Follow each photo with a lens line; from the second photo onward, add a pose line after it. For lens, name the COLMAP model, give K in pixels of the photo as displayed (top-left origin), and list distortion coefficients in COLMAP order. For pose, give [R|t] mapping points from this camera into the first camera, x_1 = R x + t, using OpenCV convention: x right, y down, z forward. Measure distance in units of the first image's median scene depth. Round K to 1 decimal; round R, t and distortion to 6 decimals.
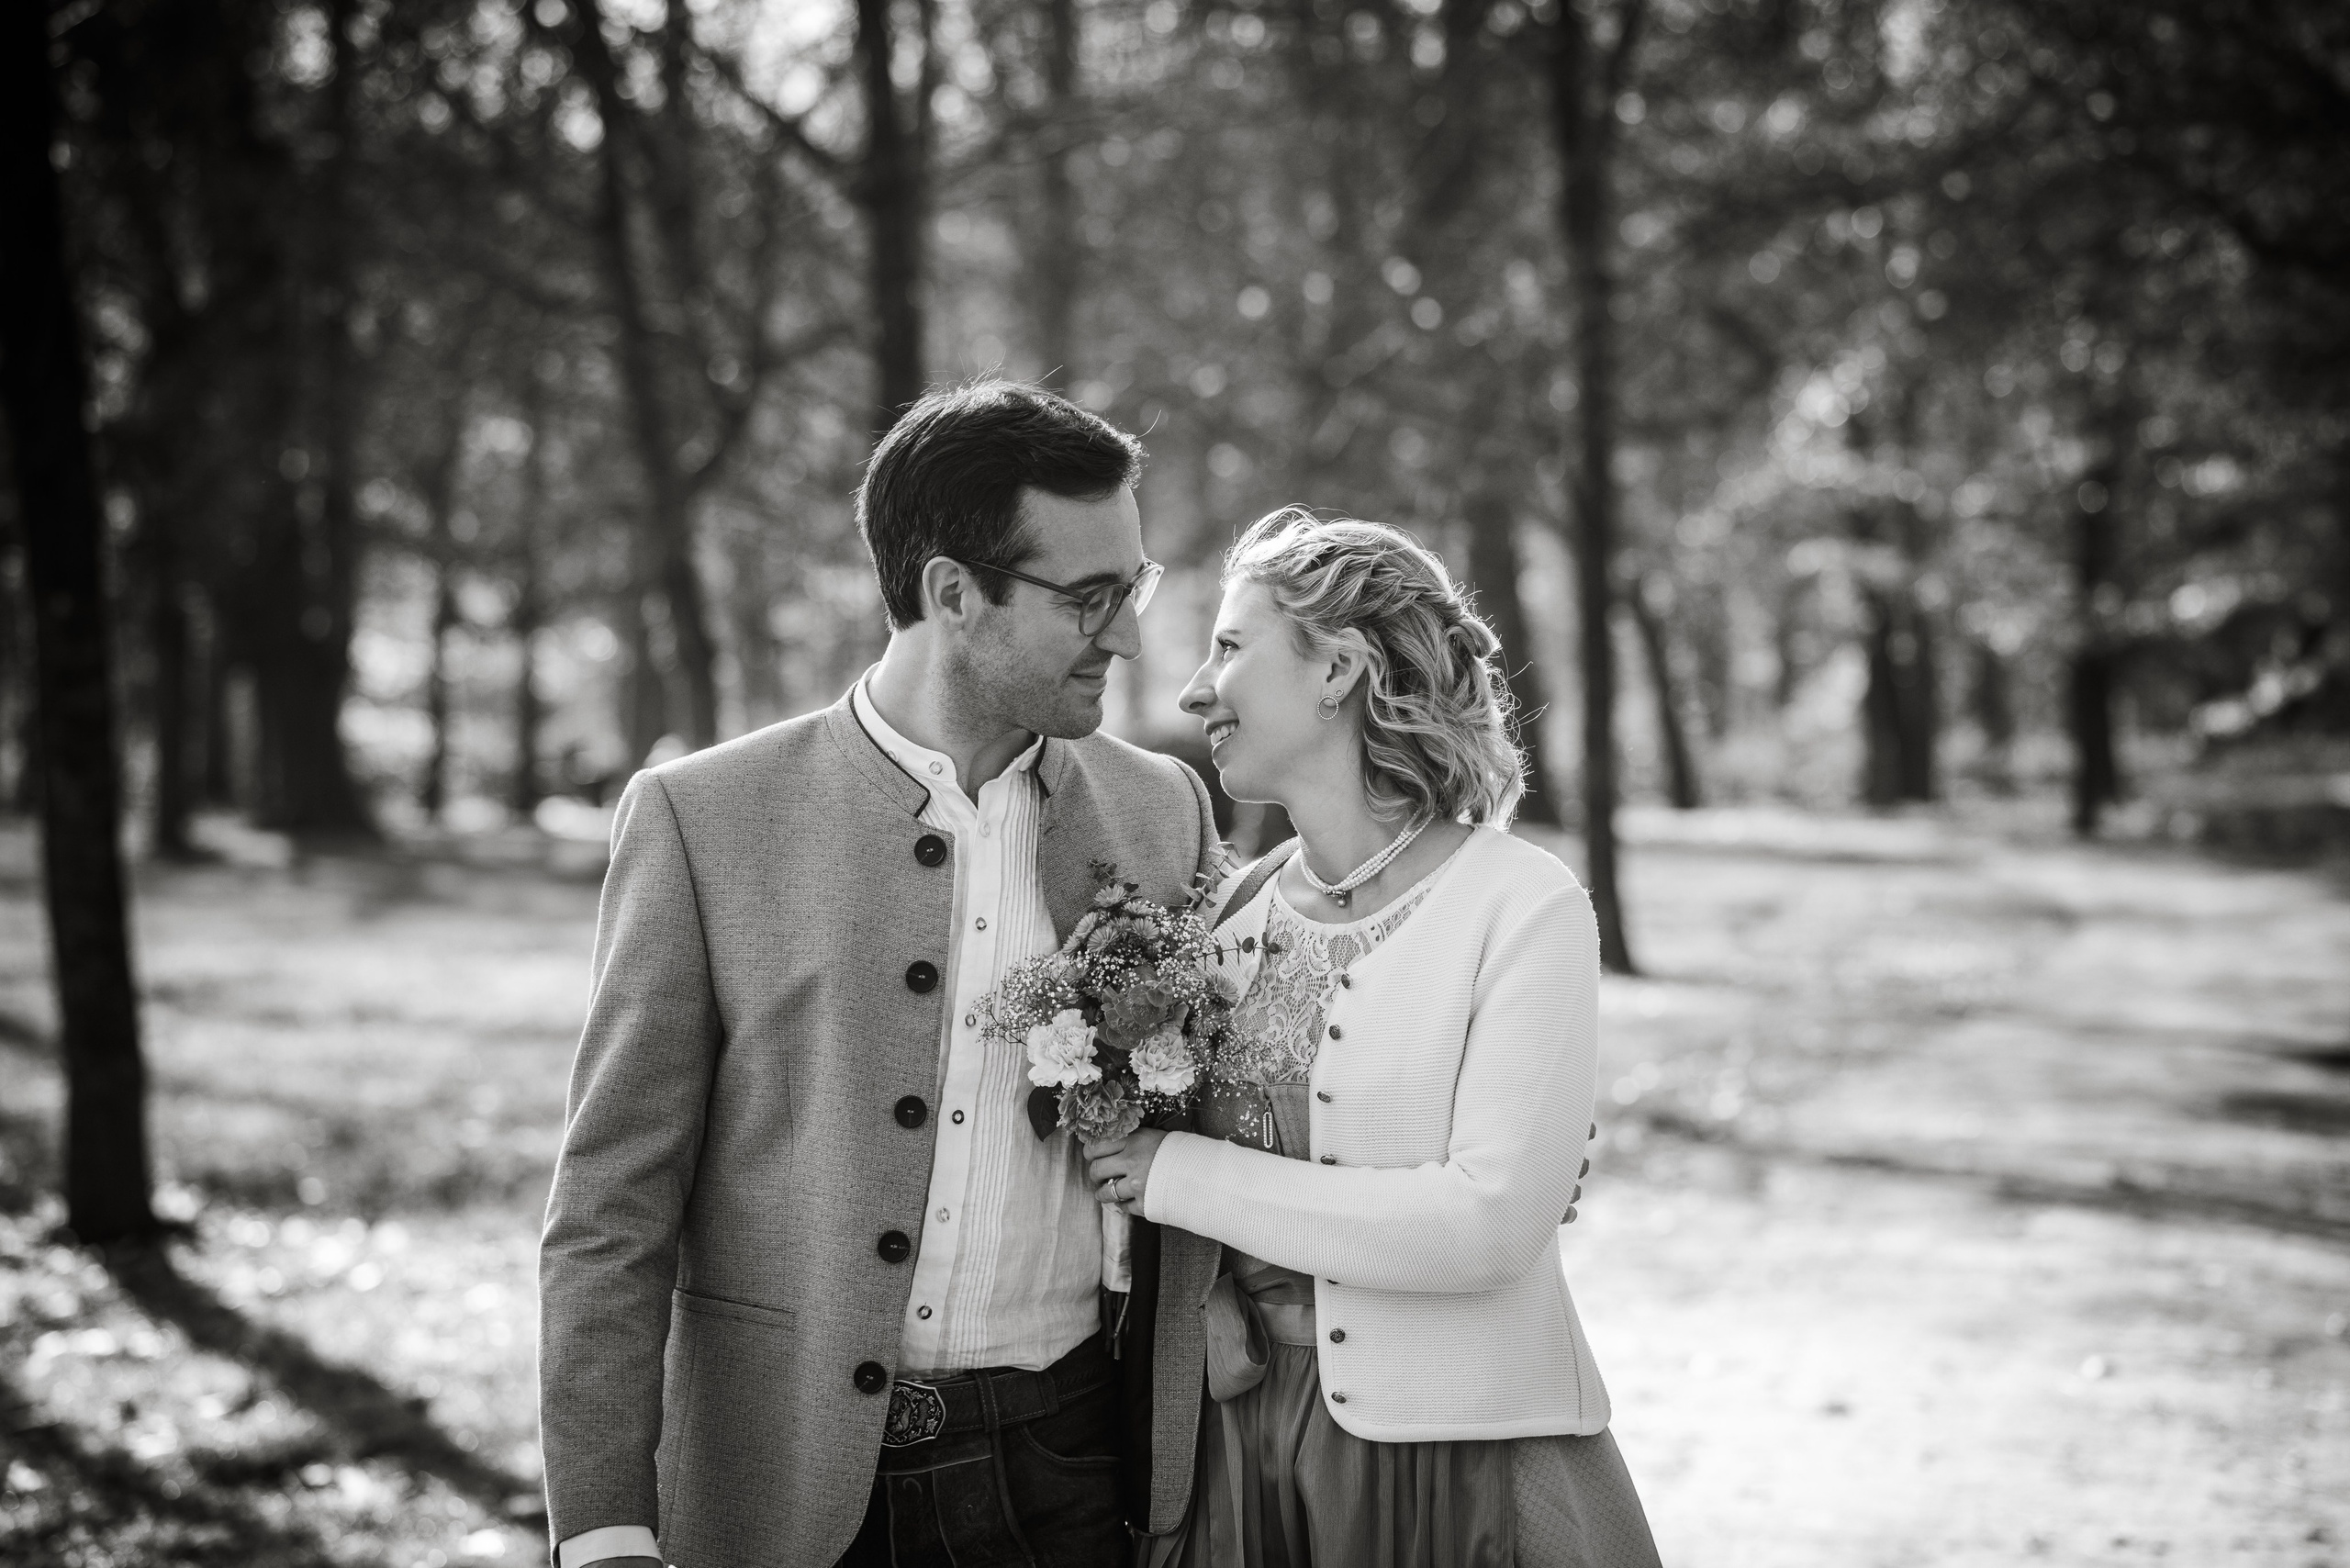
lens RADIAL K [[10848.1, 0, 1175.0], [0, 10848.1, 784.0], [0, 0, 1]] dist [3.039222, 1.443329]
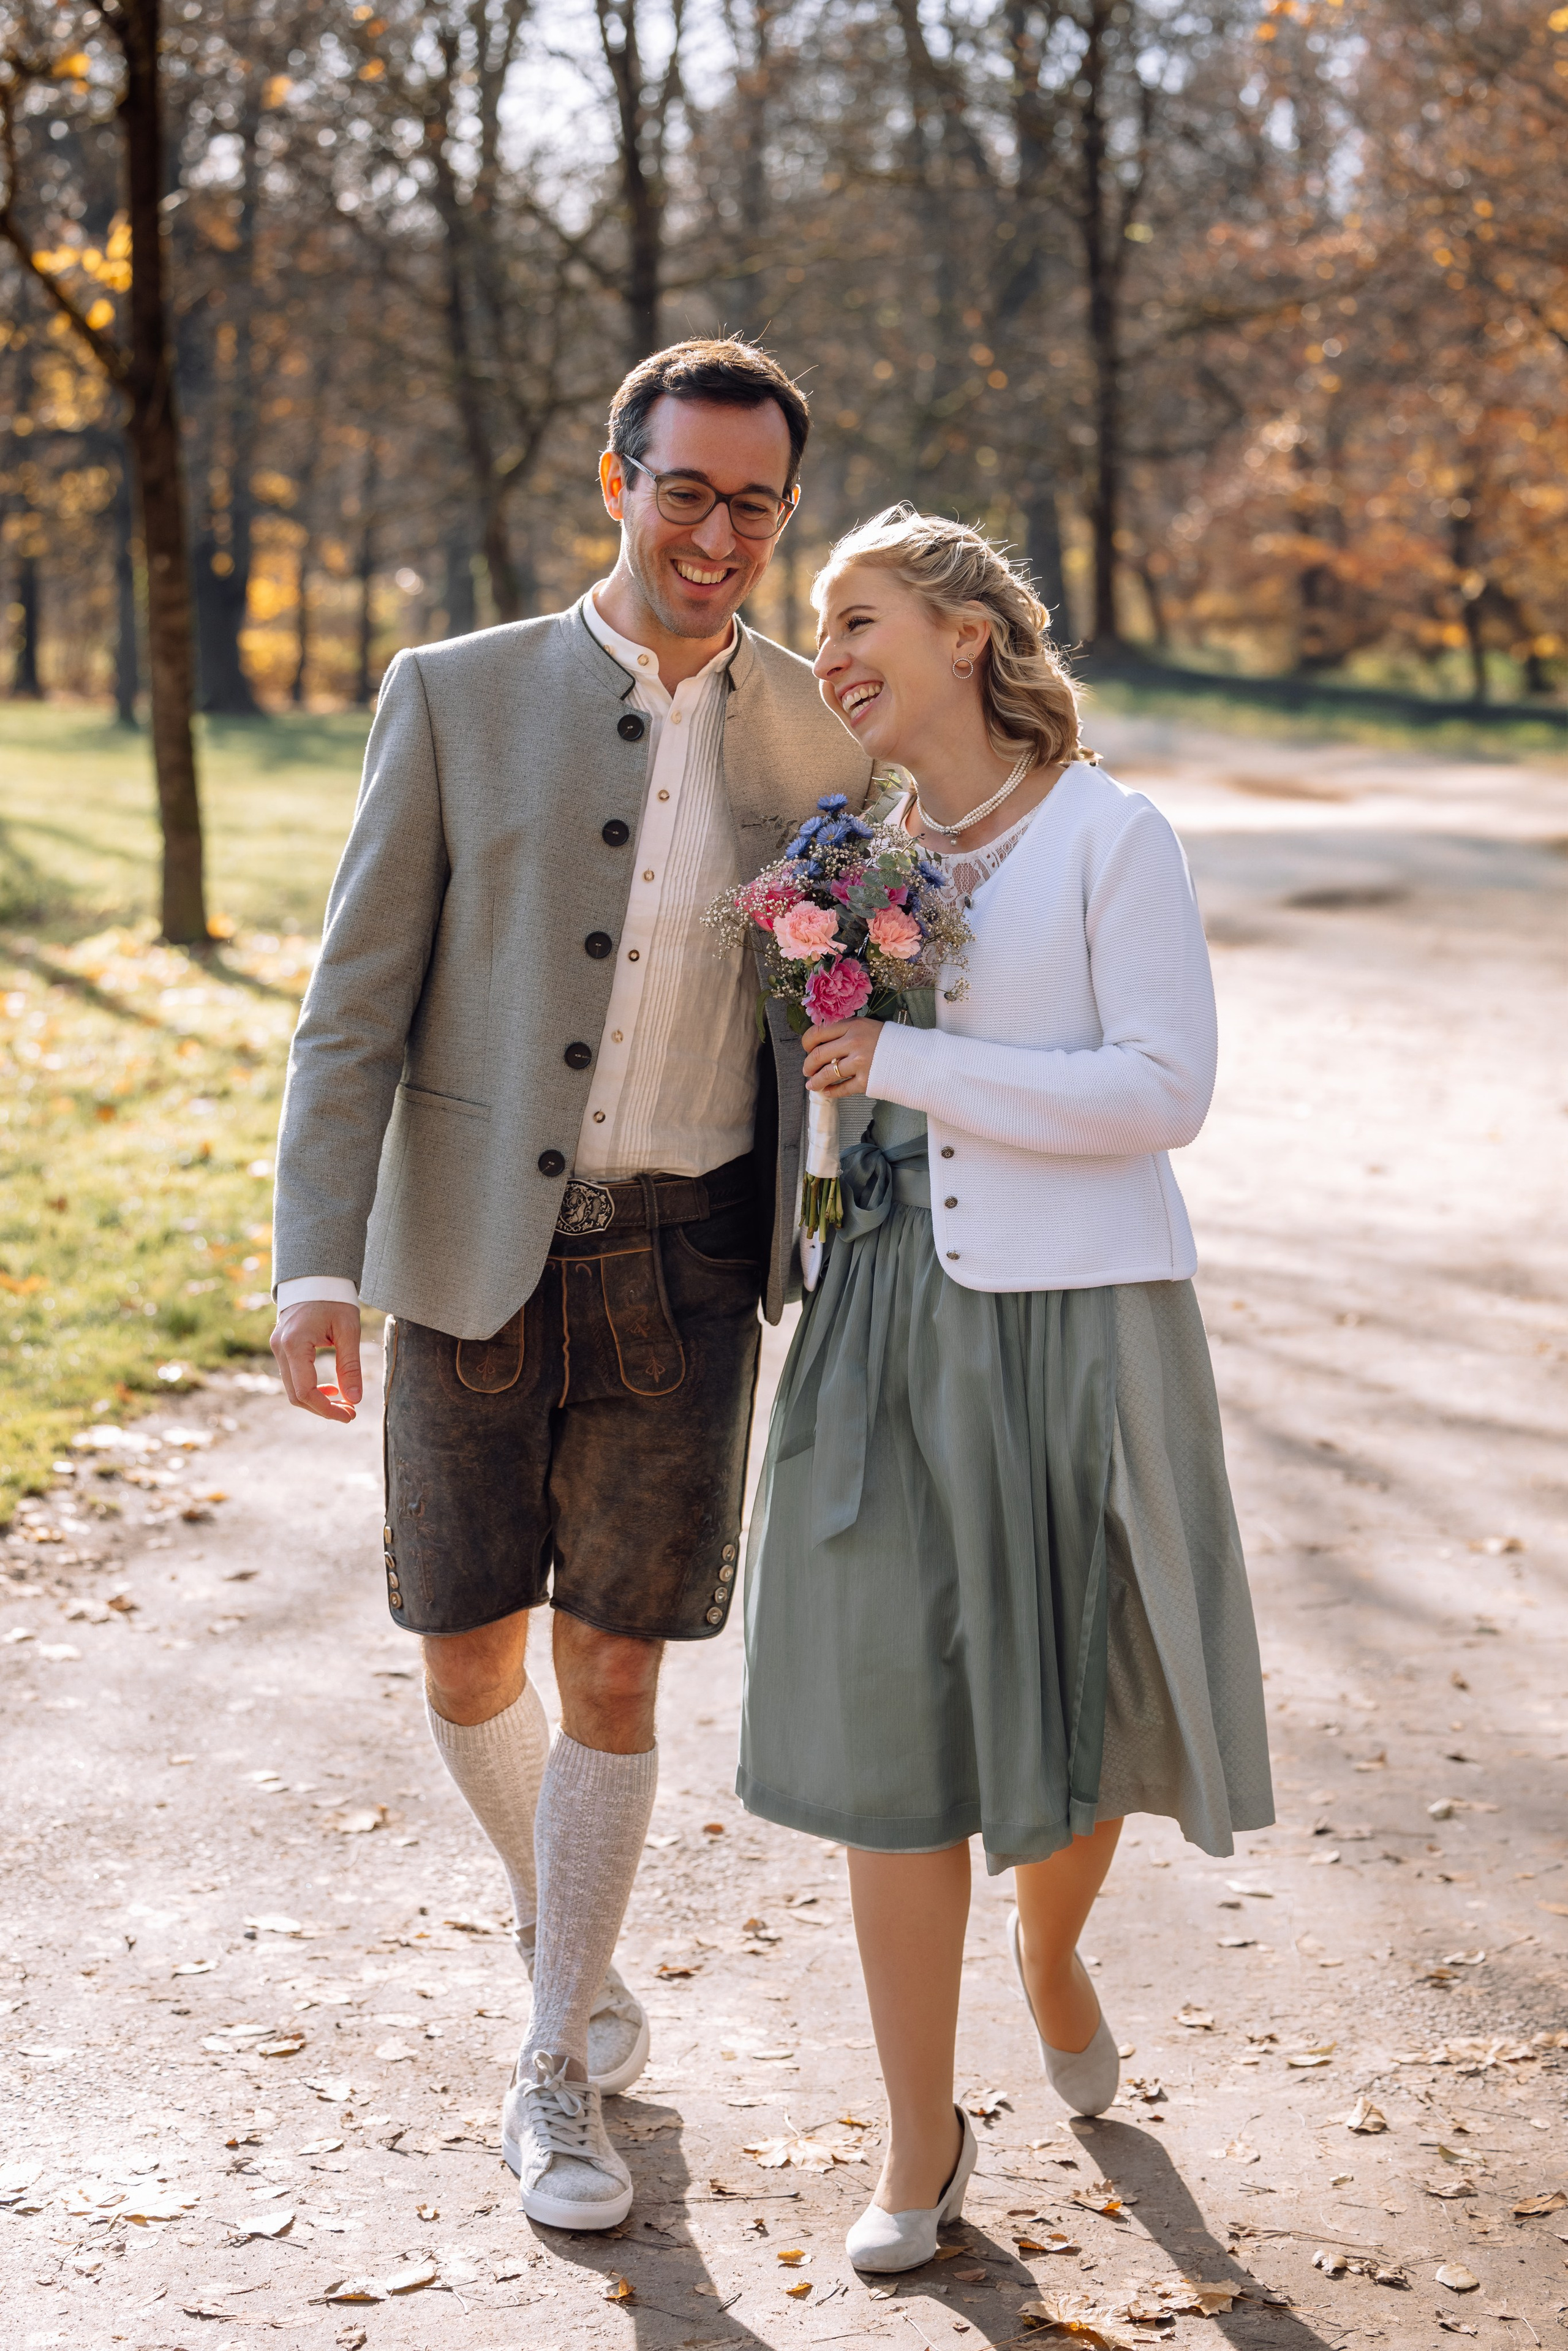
lens RADIAL K [[4757.2, 0, 784.0], [0, 4757.2, 1175.5], [0, 0, 1]] dist [-0.306691, 0.240603]
pose [[0.999559, 0.029574, -0.002580, -0.001347], [-0.029183, 0.994828, 0.097292, 0.003560], [0.005444, -0.097174, 0.995253, 0.378757]]
